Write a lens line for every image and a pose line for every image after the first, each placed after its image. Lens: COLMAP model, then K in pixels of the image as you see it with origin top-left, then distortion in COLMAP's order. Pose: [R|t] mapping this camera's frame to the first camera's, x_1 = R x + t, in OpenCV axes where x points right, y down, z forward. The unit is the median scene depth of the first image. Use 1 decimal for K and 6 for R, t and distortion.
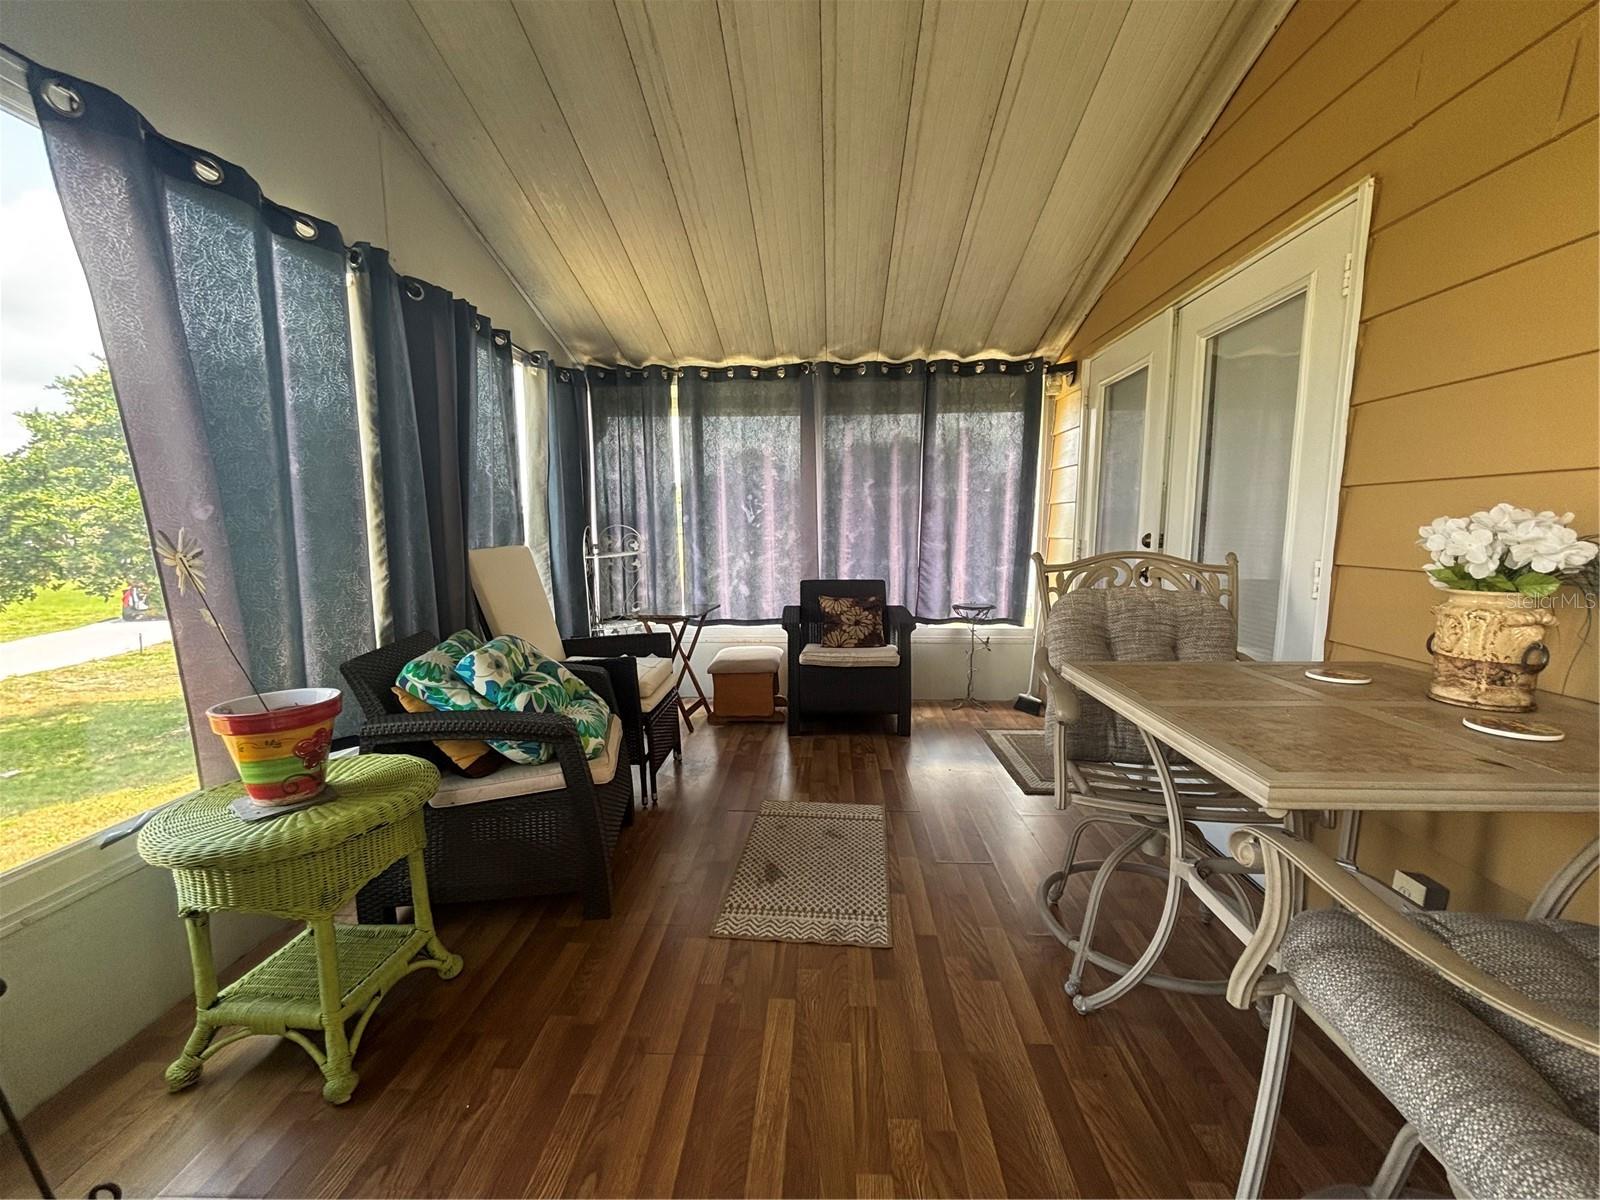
lens RADIAL K [[648.4, 0, 800.0], [0, 648.4, 612.5], [0, 0, 1]] dist [0.001329, 0.000034]
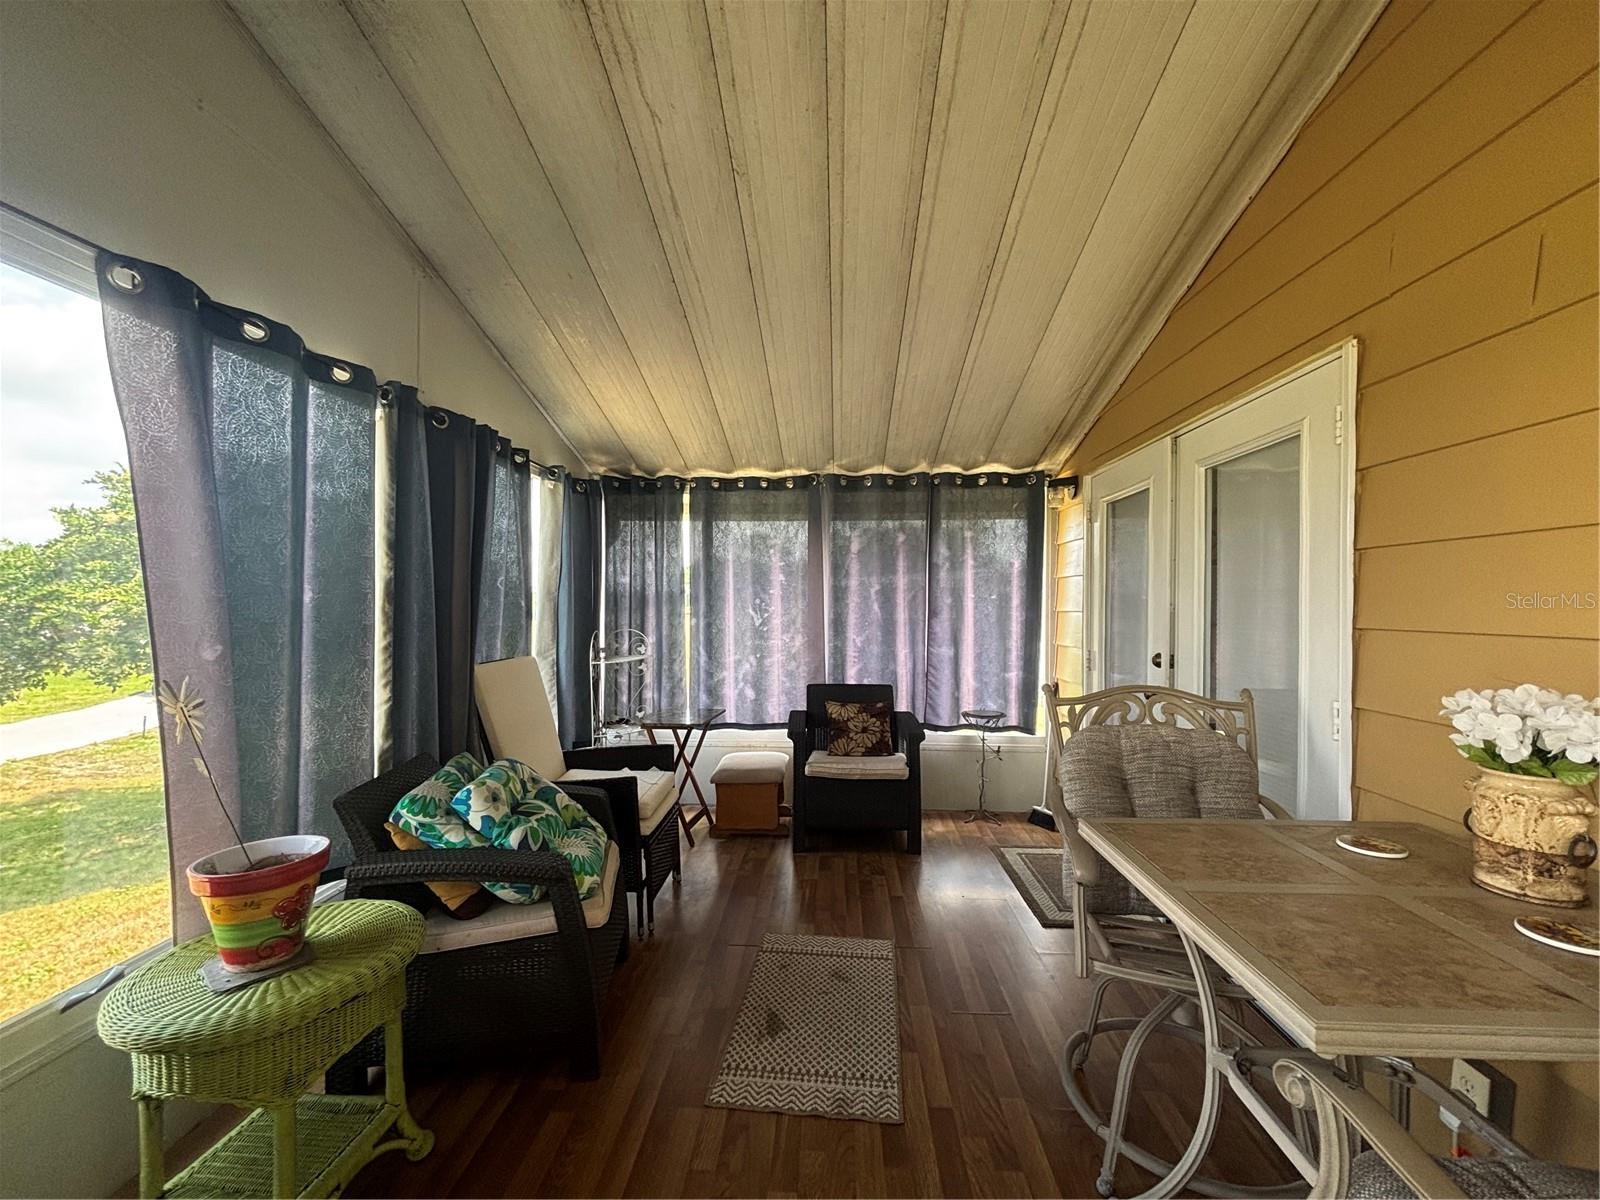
lens RADIAL K [[648.4, 0, 800.4], [0, 648.4, 613.7], [0, 0, 1]] dist [0.001329, 0.000034]
pose [[0.999913, 0.007598, -0.010804, 0.000980], [-0.008847, 0.992647, -0.120723, -0.080726], [0.009807, 0.120808, 0.992627, 0.005186]]
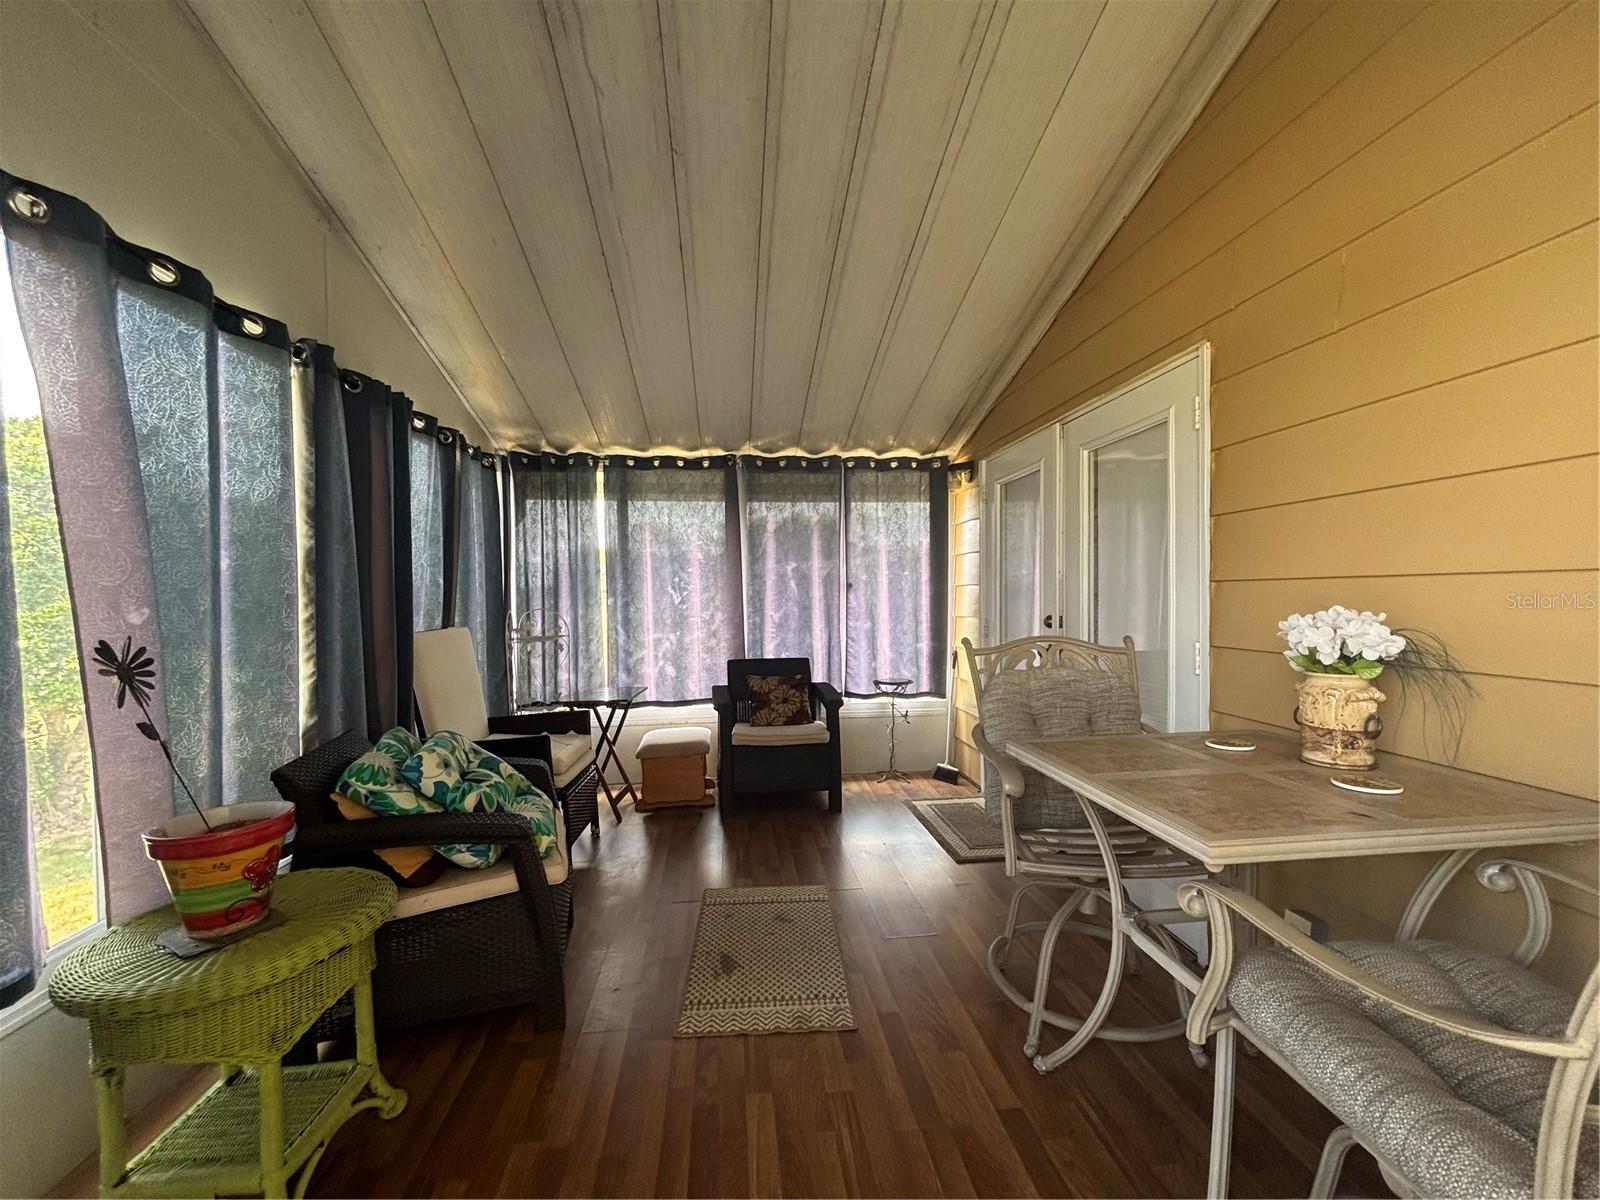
lens RADIAL K [[648.4, 0, 798.9], [0, 648.4, 613.6], [0, 0, 1]] dist [0.001329, 0.000034]
pose [[0.987932, -0.011405, 0.154465, -0.094681], [0.027965, 0.994030, -0.105462, -0.025611], [-0.152340, 0.108509, 0.982353, -0.055337]]
